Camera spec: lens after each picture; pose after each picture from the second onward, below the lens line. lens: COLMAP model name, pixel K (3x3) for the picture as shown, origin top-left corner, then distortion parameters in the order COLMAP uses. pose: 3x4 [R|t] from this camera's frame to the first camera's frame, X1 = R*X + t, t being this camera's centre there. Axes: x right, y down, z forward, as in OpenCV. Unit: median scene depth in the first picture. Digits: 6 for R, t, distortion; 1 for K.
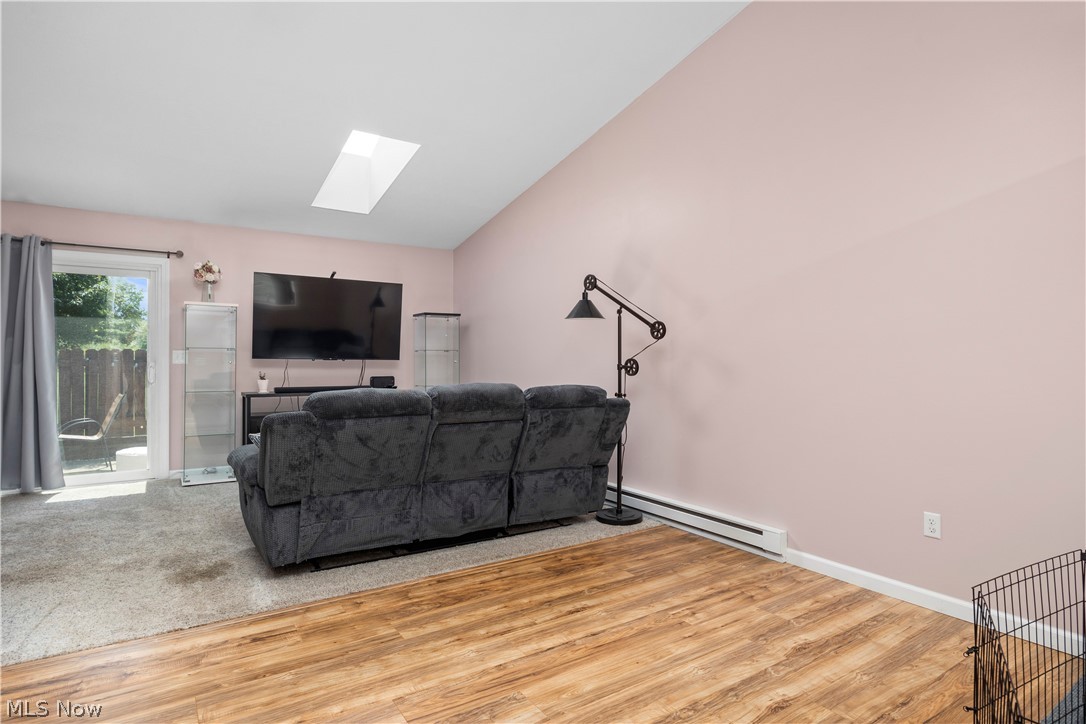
lens RADIAL K [[586.2, 0, 543.0], [0, 586.2, 362.0], [0, 0, 1]] dist [-0.002090, -0.001268]
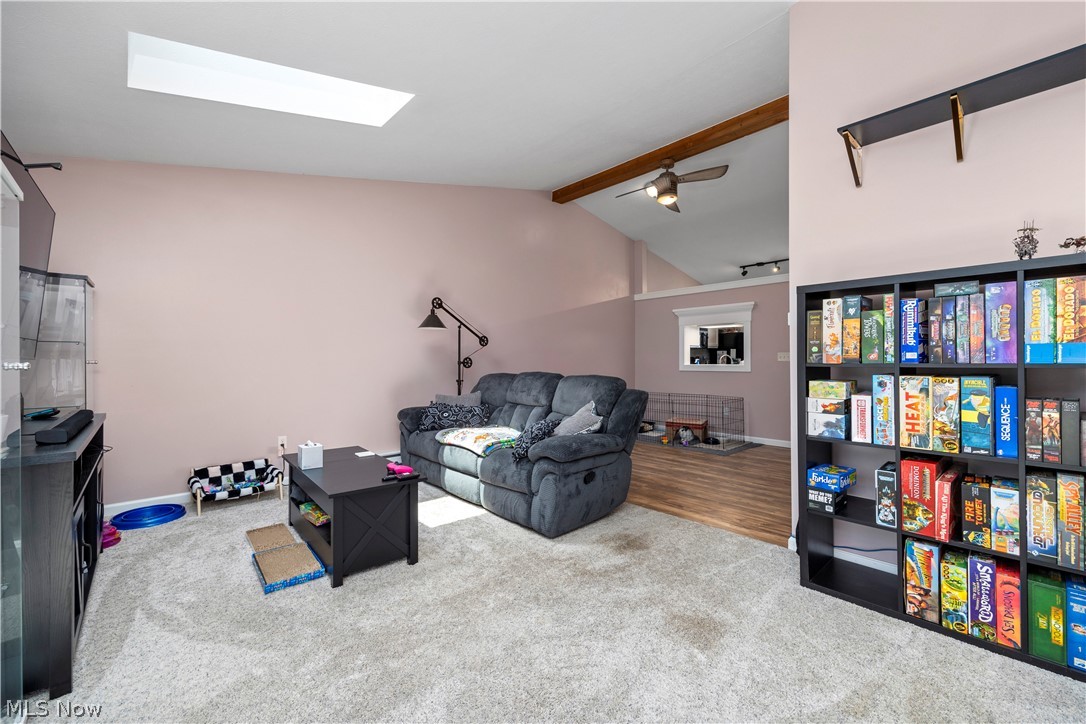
lens RADIAL K [[439.7, 0, 543.0], [0, 439.7, 362.0], [0, 0, 1]] dist [-0.000215, -0.000023]
pose [[-0.143088, -0.000461, 0.989710, -1.066296], [0.011223, 0.999935, 0.002088, 0.006776], [-0.989646, 0.011407, -0.143074, 0.961819]]
